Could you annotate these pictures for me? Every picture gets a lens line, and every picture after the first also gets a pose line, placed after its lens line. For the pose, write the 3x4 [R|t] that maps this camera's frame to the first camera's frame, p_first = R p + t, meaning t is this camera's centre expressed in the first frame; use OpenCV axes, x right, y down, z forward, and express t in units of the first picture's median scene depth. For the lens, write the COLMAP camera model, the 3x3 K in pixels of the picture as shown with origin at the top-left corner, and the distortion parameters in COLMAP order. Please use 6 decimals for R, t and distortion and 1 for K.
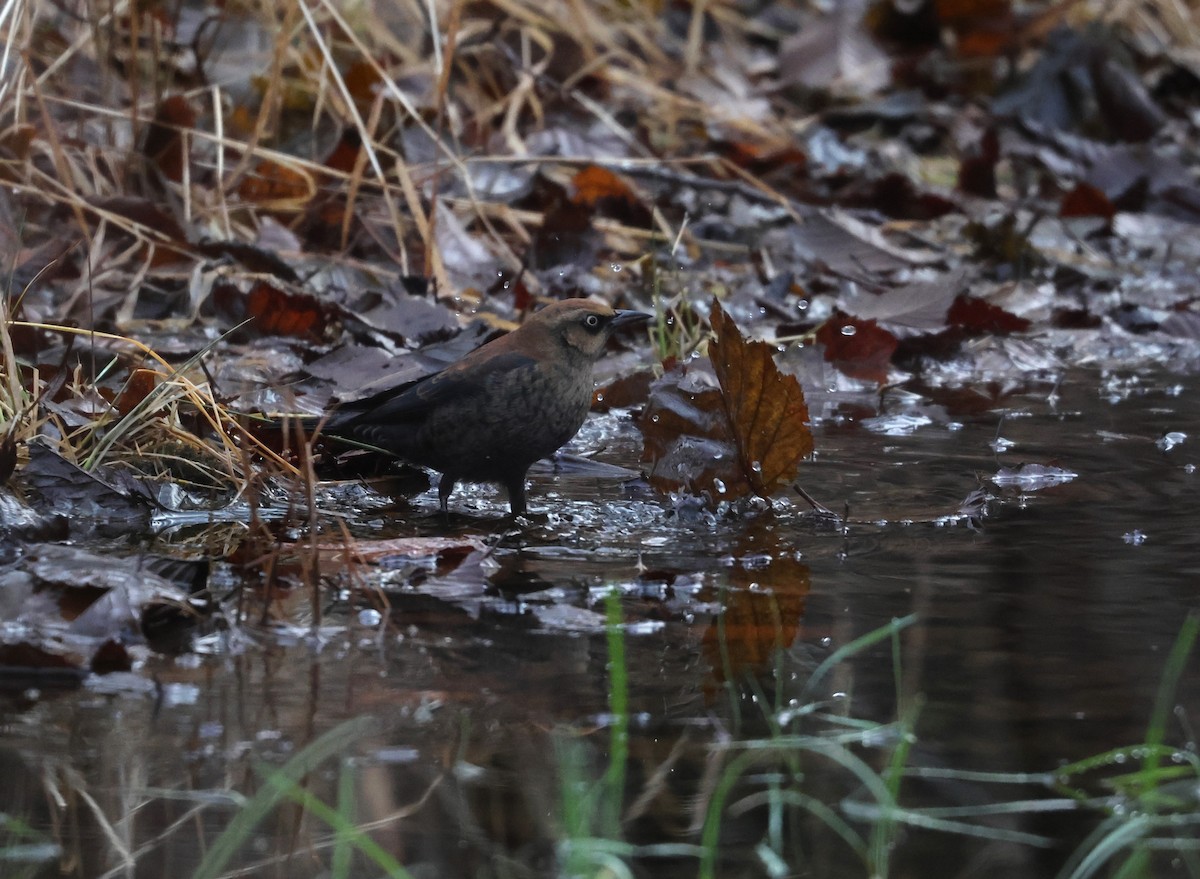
lens RADIAL K [[540.4, 0, 599.8], [0, 540.4, 438.5], [0, 0, 1]] dist [0.003616, 0.000507]
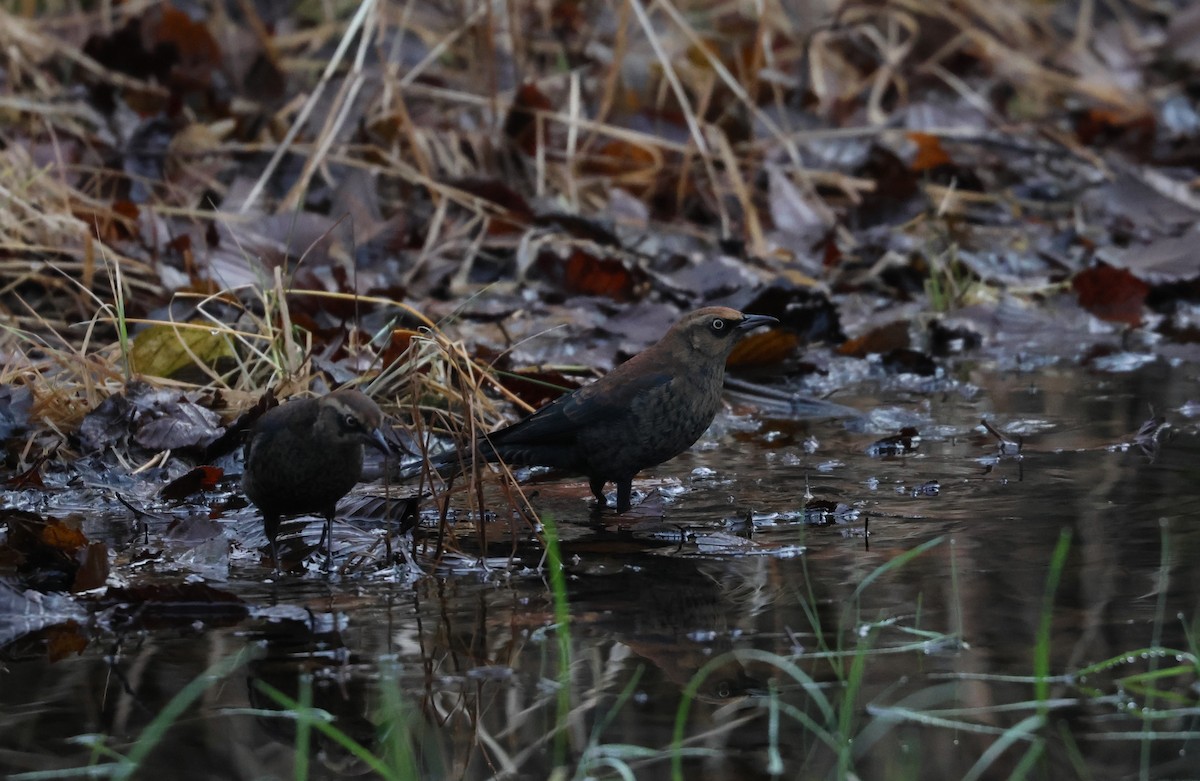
lens RADIAL K [[484.5, 0, 599.5], [0, 484.5, 392.0], [0, 0, 1]] dist [0.001351, 0.001288]
pose [[0.999708, -0.024104, 0.001477, -0.593381], [0.024093, 0.999686, 0.006832, 0.004045], [-0.001641, -0.006794, 0.999976, -0.009615]]
